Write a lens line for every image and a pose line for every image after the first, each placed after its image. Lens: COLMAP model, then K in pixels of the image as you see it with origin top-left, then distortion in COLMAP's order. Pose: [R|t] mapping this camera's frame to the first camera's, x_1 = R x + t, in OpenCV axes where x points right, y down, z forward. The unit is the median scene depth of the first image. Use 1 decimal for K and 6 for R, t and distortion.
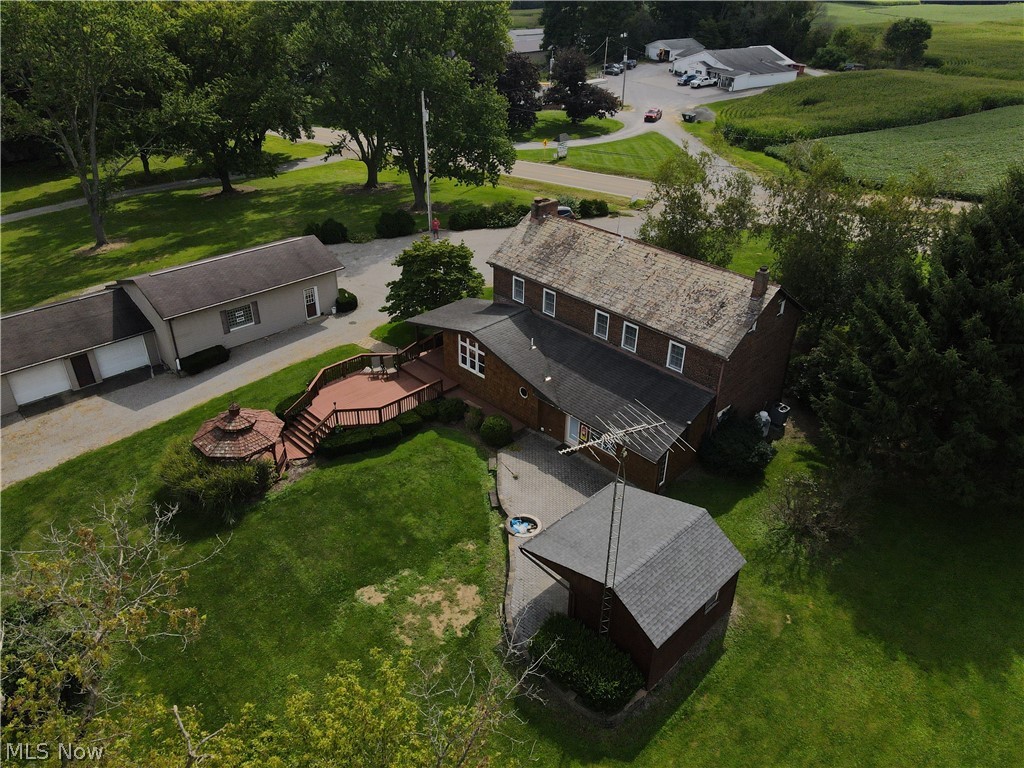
lens RADIAL K [[737.6, 0, 513.4], [0, 737.6, 381.2], [0, 0, 1]] dist [0.005724, 0.000231]
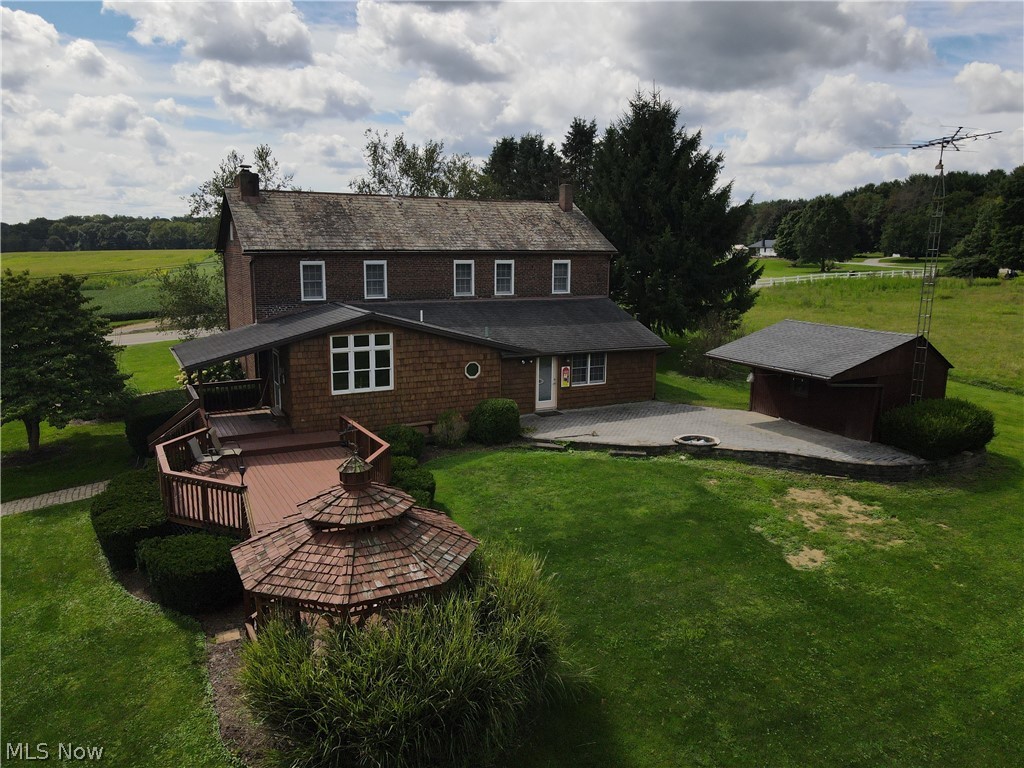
lens RADIAL K [[737.6, 0, 513.3], [0, 737.6, 385.2], [0, 0, 1]] dist [0.005724, 0.000231]
pose [[0.291765, -0.197264, 0.935927, -0.724081], [0.482932, 0.875002, 0.033874, 0.026559], [-0.825621, 0.442106, 0.350560, 0.836421]]
